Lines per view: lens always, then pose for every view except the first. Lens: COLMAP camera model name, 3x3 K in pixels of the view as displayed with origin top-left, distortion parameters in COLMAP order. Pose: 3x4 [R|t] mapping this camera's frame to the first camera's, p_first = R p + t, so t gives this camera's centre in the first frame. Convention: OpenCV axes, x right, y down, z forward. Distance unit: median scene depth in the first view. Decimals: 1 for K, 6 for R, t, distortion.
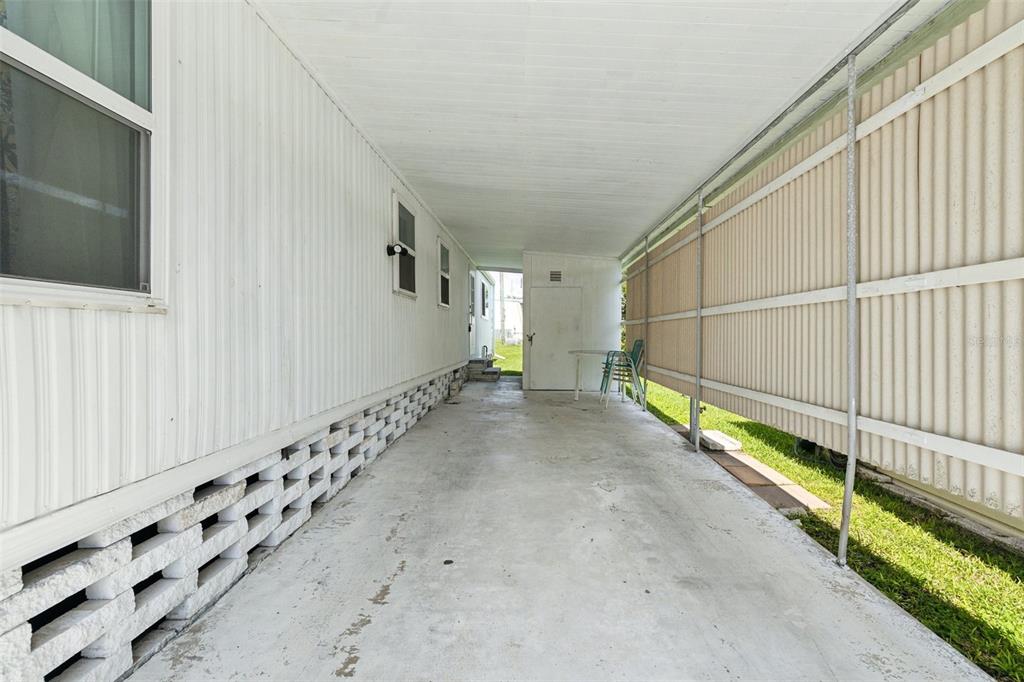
lens RADIAL K [[446.8, 0, 513.8], [0, 446.8, 337.9], [0, 0, 1]] dist [0.004725, -0.001822]
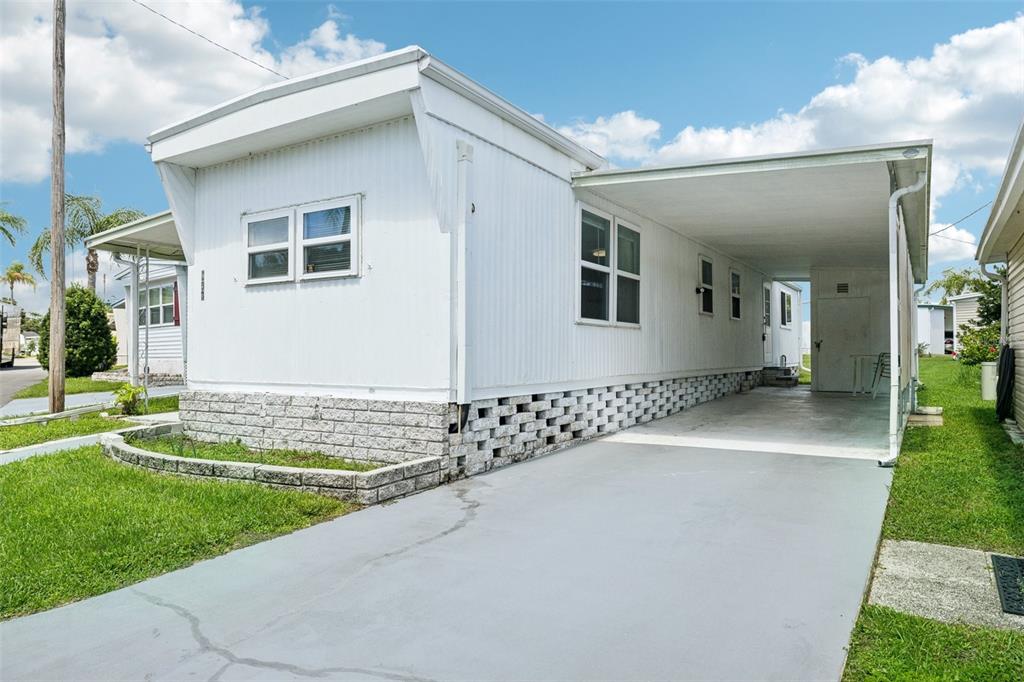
lens RADIAL K [[645.8, 0, 506.9], [0, 645.8, 348.4], [0, 0, 1]] dist [-0.005864, 0.002106]
pose [[0.865267, -0.008610, -0.501237, 0.203564], [0.000205, 0.999858, -0.016821, 0.043581], [0.501311, 0.014452, 0.865146, -0.929772]]
